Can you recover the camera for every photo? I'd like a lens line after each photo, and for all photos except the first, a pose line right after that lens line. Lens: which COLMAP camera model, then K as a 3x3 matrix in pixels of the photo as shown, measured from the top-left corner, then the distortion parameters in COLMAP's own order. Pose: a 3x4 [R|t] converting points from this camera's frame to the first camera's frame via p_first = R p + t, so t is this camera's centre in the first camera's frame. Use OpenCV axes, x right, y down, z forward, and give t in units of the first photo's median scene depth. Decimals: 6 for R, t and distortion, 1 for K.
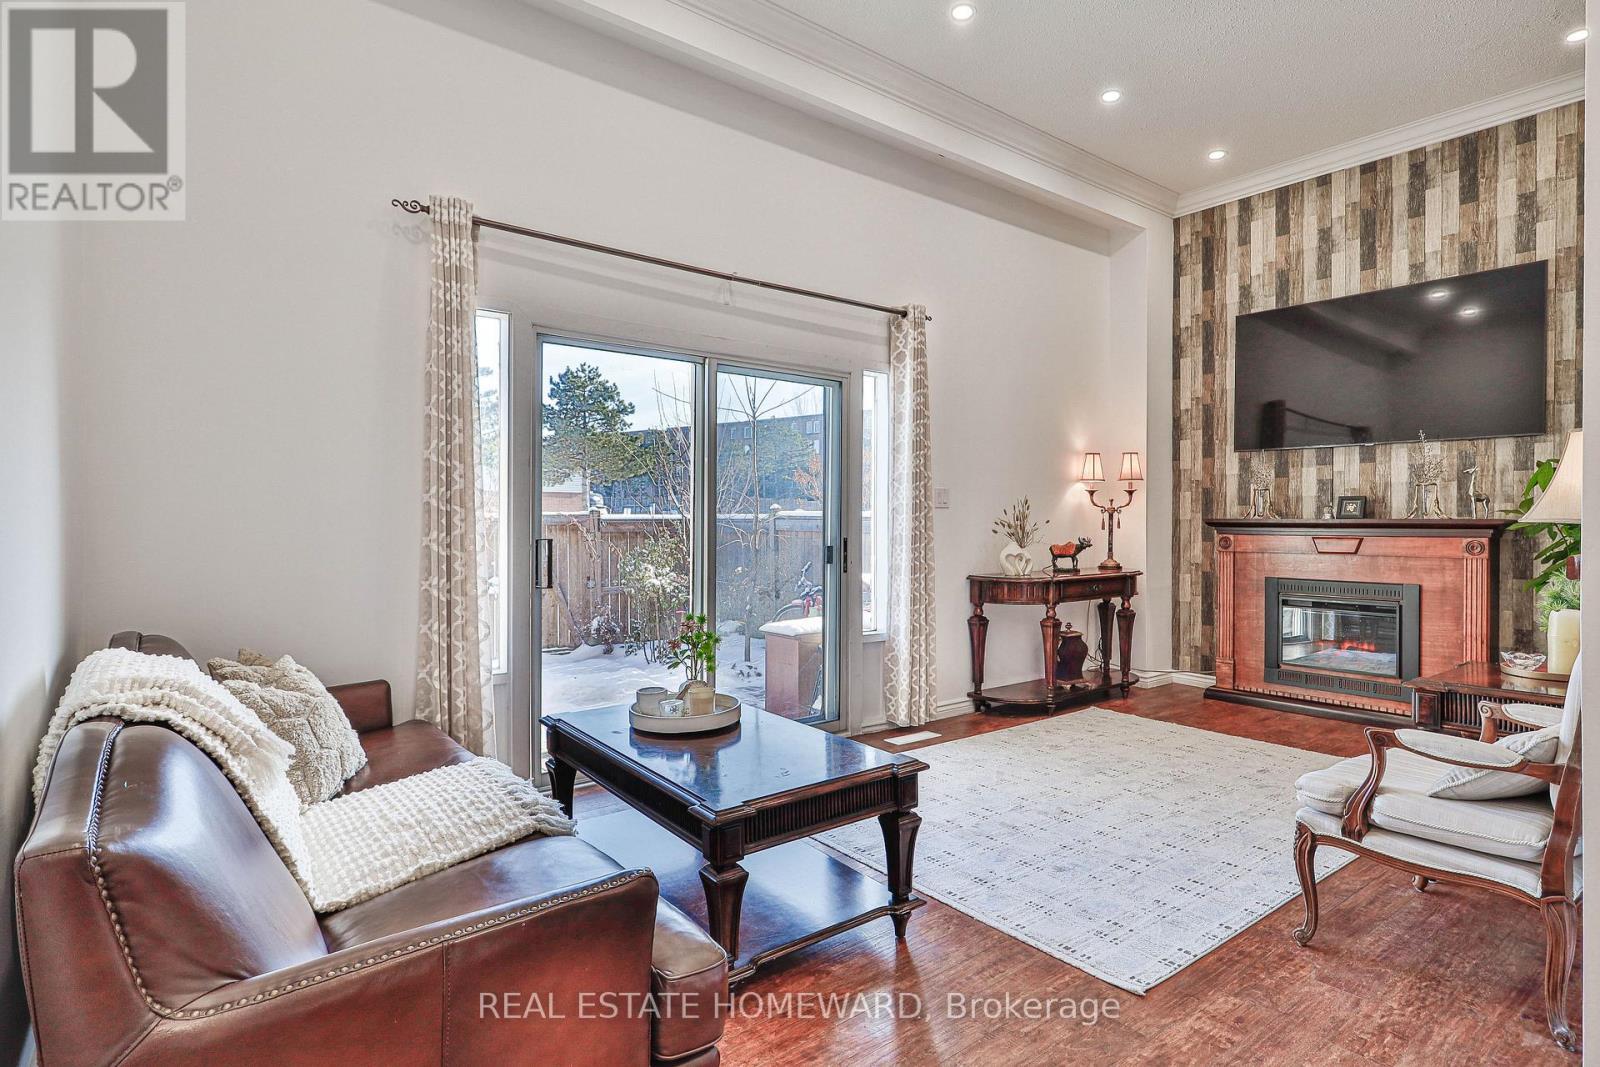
lens RADIAL K [[844.8, 0, 806.9], [0, 844.8, 521.9], [0, 0, 1]] dist [-0.004673, 0.004678]
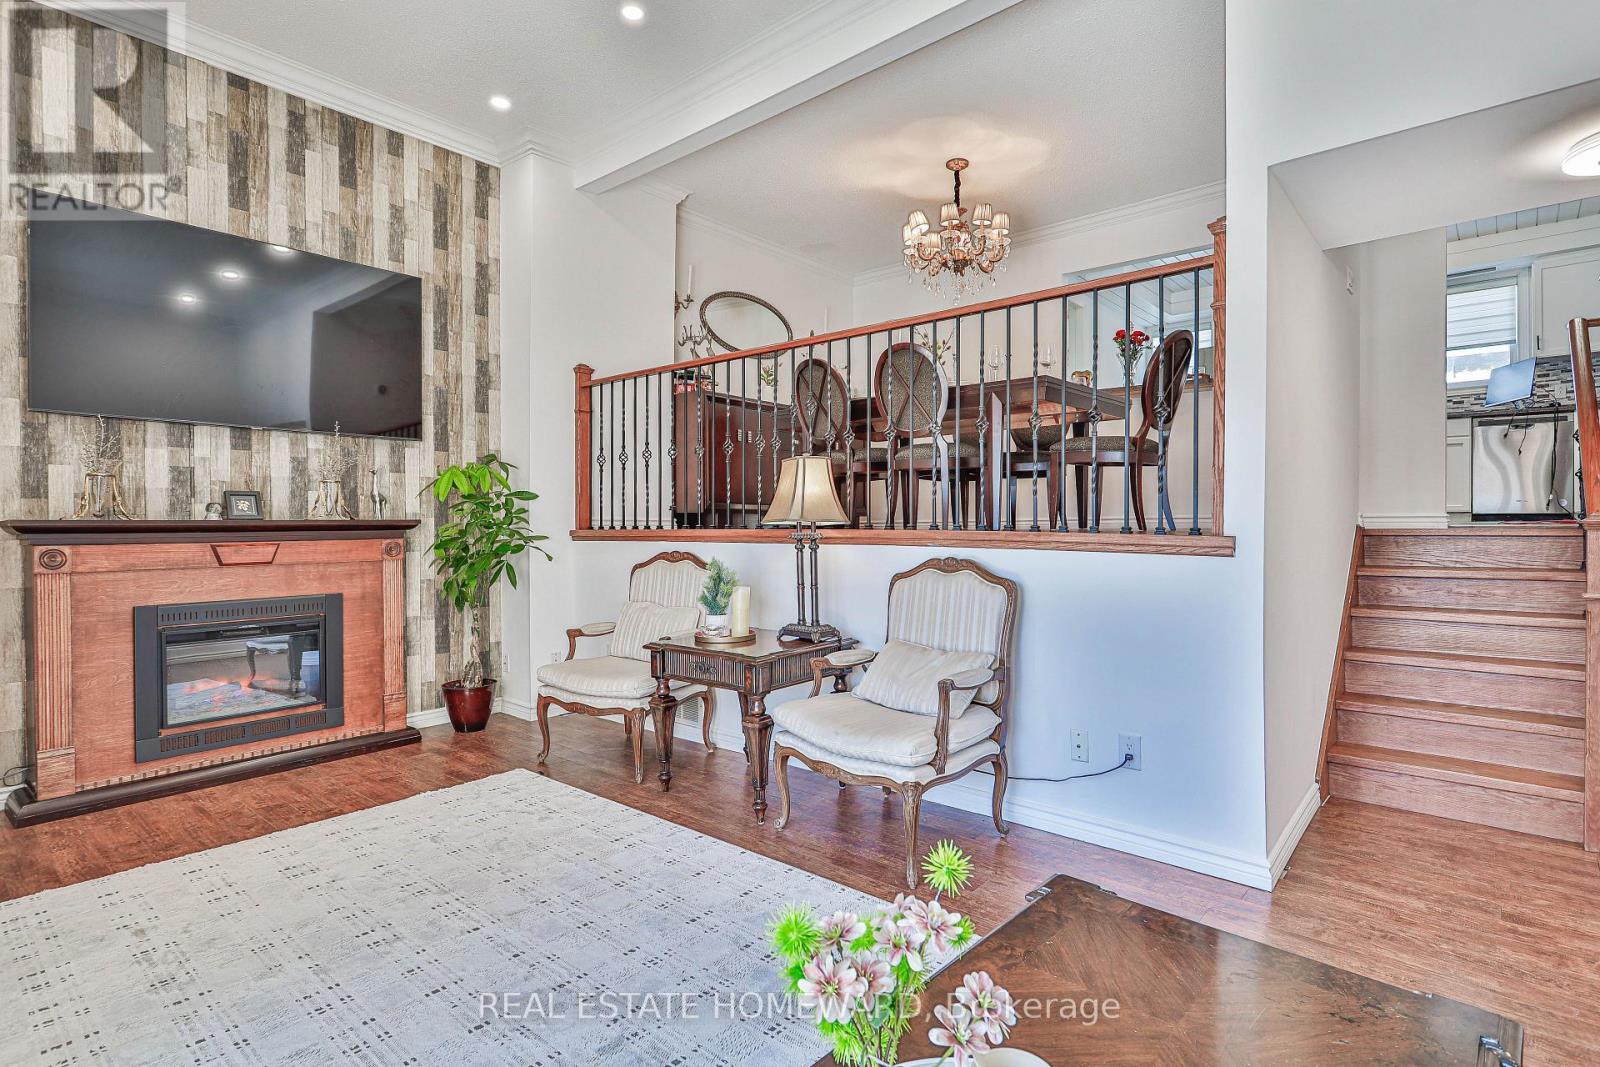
lens RADIAL K [[844.8, 0, 794.3], [0, 844.8, 527.0], [0, 0, 1]] dist [-0.004673, 0.004678]
pose [[-0.219485, -0.008063, 0.975582, -0.240482], [0.005796, 0.999937, 0.009568, -0.001632], [-0.975599, 0.007754, -0.219425, 0.678190]]
